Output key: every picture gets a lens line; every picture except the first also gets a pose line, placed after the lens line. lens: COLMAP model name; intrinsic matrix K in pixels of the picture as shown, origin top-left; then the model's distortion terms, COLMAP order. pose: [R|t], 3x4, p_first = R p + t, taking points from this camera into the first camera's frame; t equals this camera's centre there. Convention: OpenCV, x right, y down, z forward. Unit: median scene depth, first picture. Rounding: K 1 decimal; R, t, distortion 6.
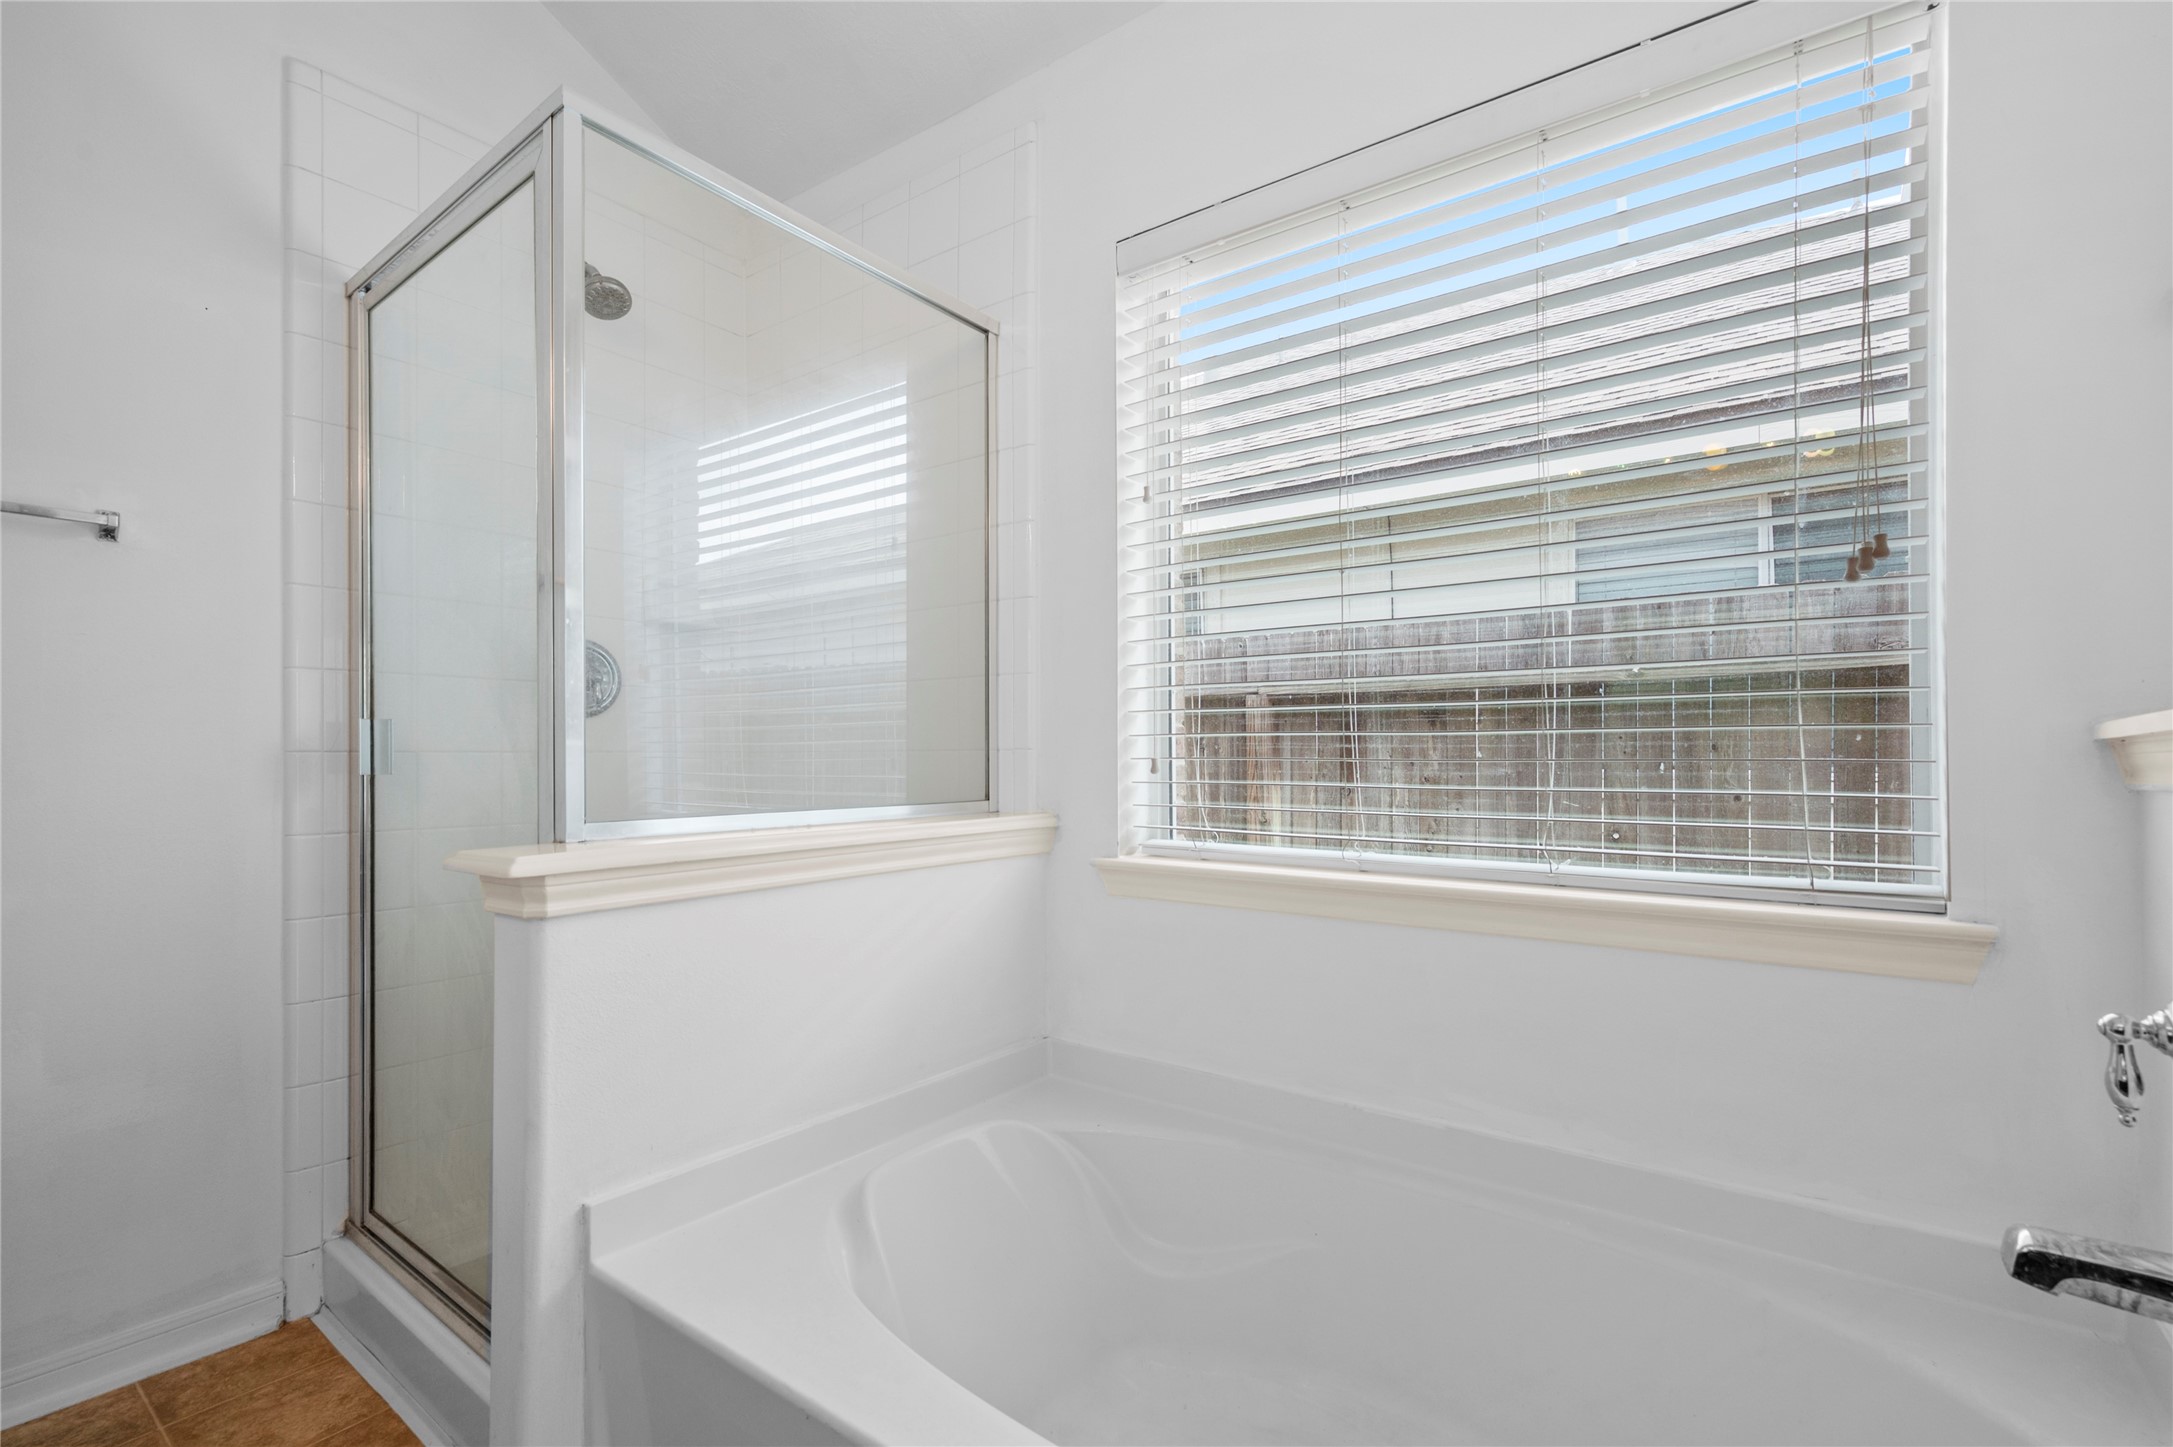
lens RADIAL K [[861.4, 0, 1089.2], [0, 861.4, 758.9], [0, 0, 1]] dist [-0.001881, -0.000047]
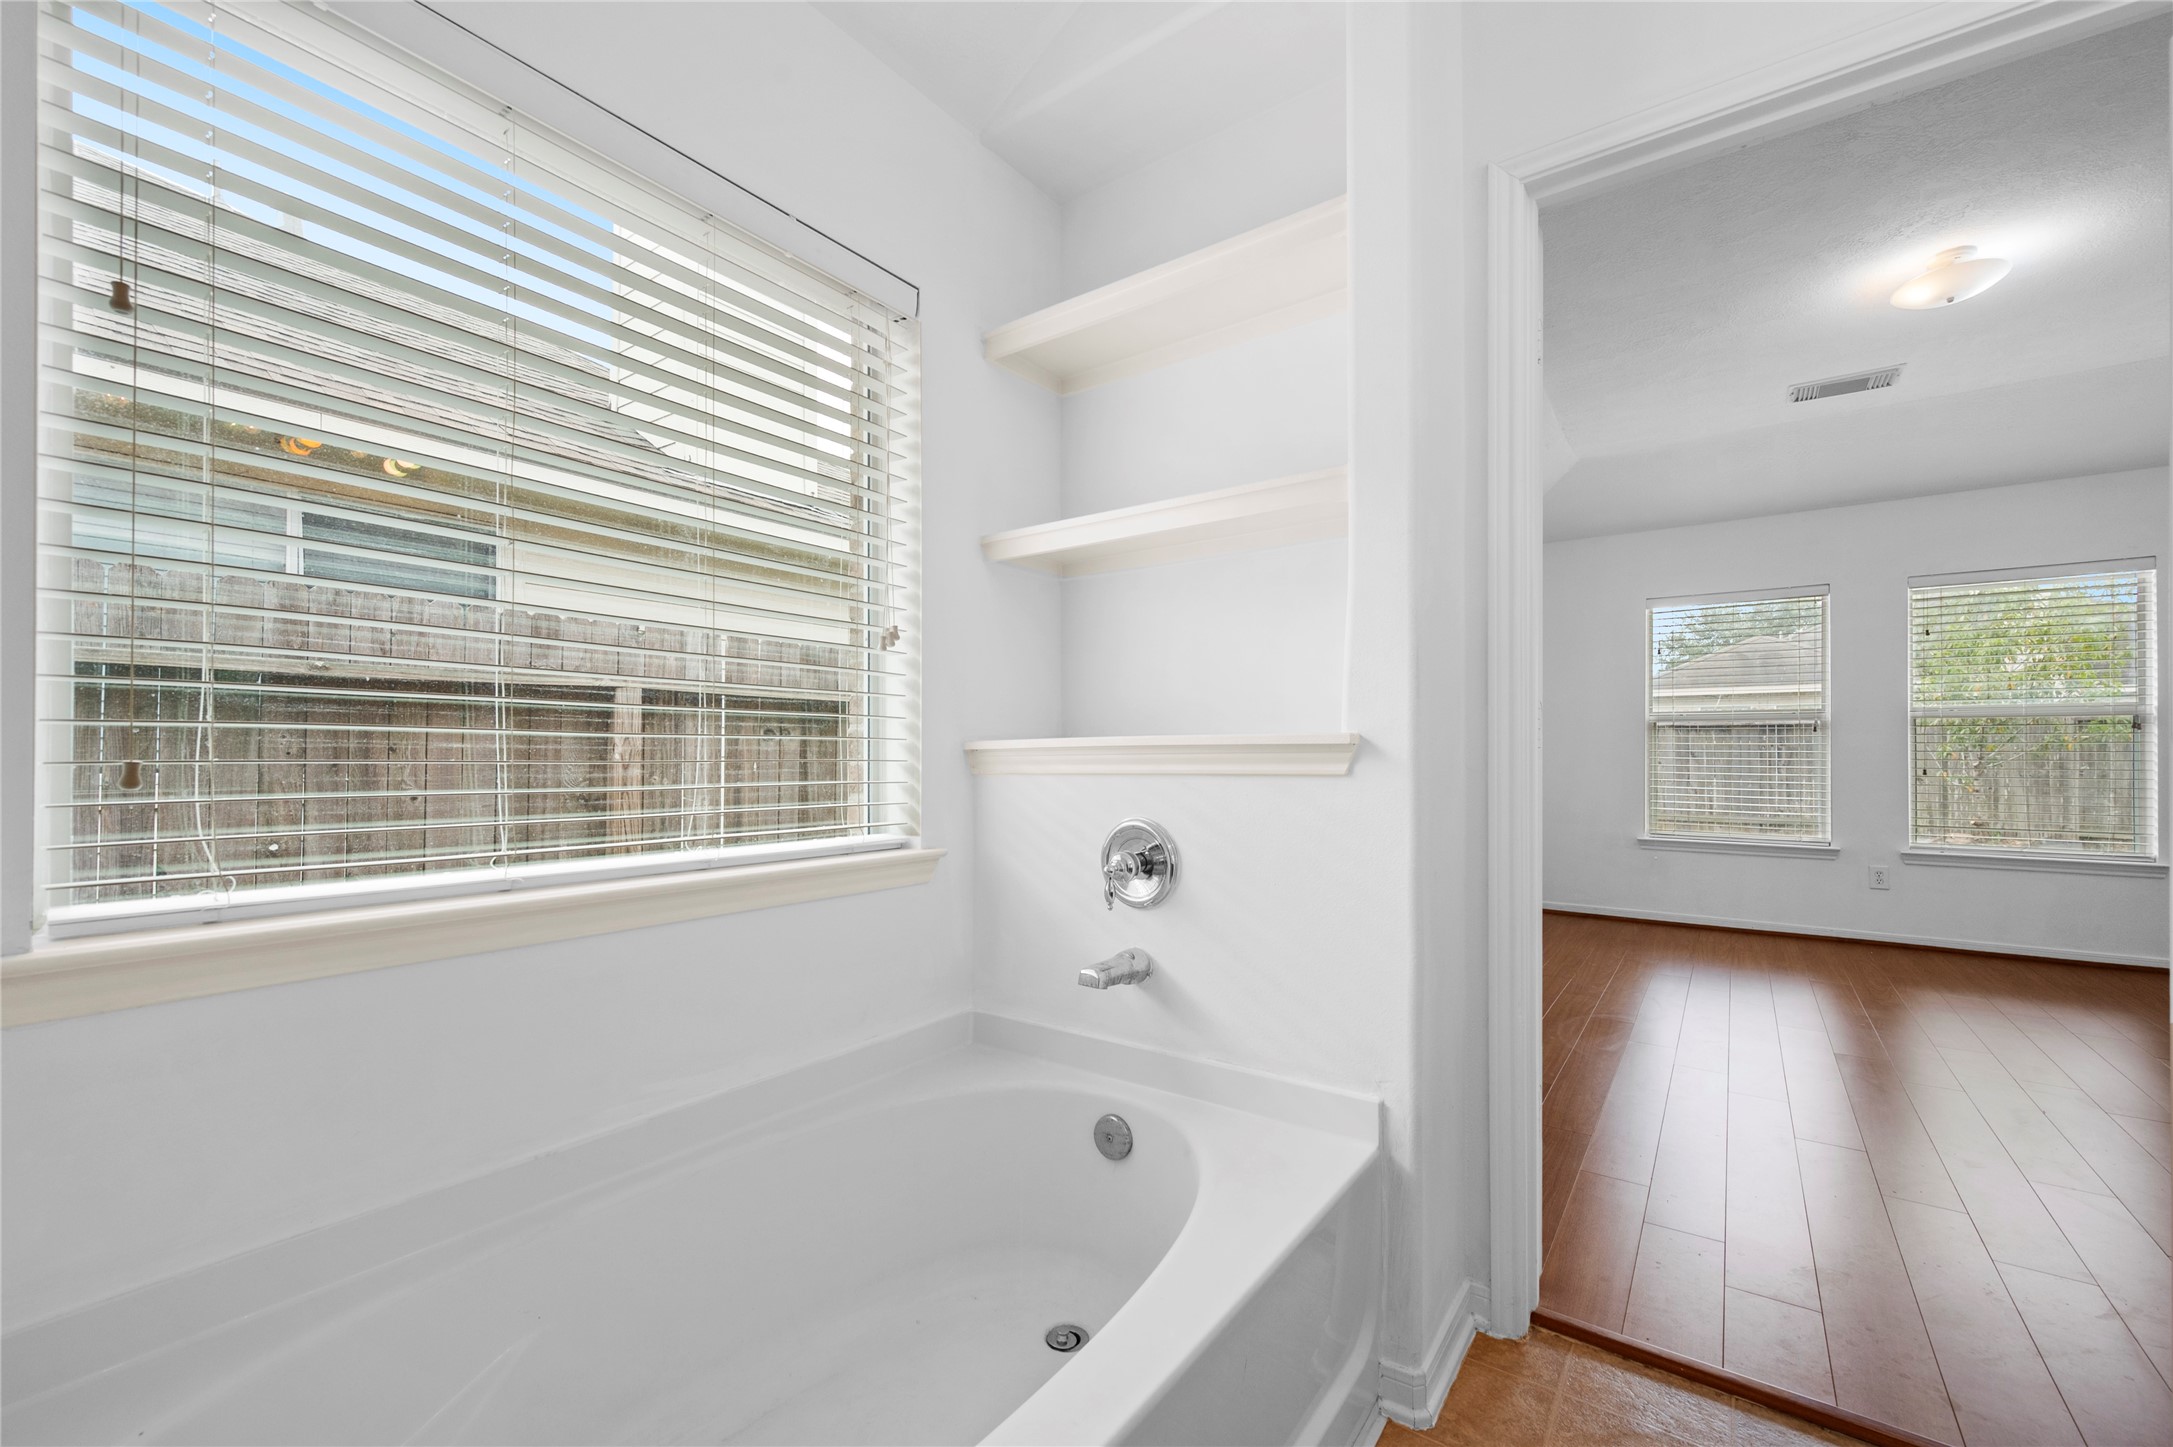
lens RADIAL K [[901.6, 0, 1085.5], [0, 901.6, 752.1], [0, 0, 1]] dist [0.001104, -0.000022]
pose [[0.042613, 0.005759, 0.999075, -0.485830], [0.002140, 0.999981, -0.005856, -0.002287], [-0.999089, 0.002387, 0.042600, 0.328092]]
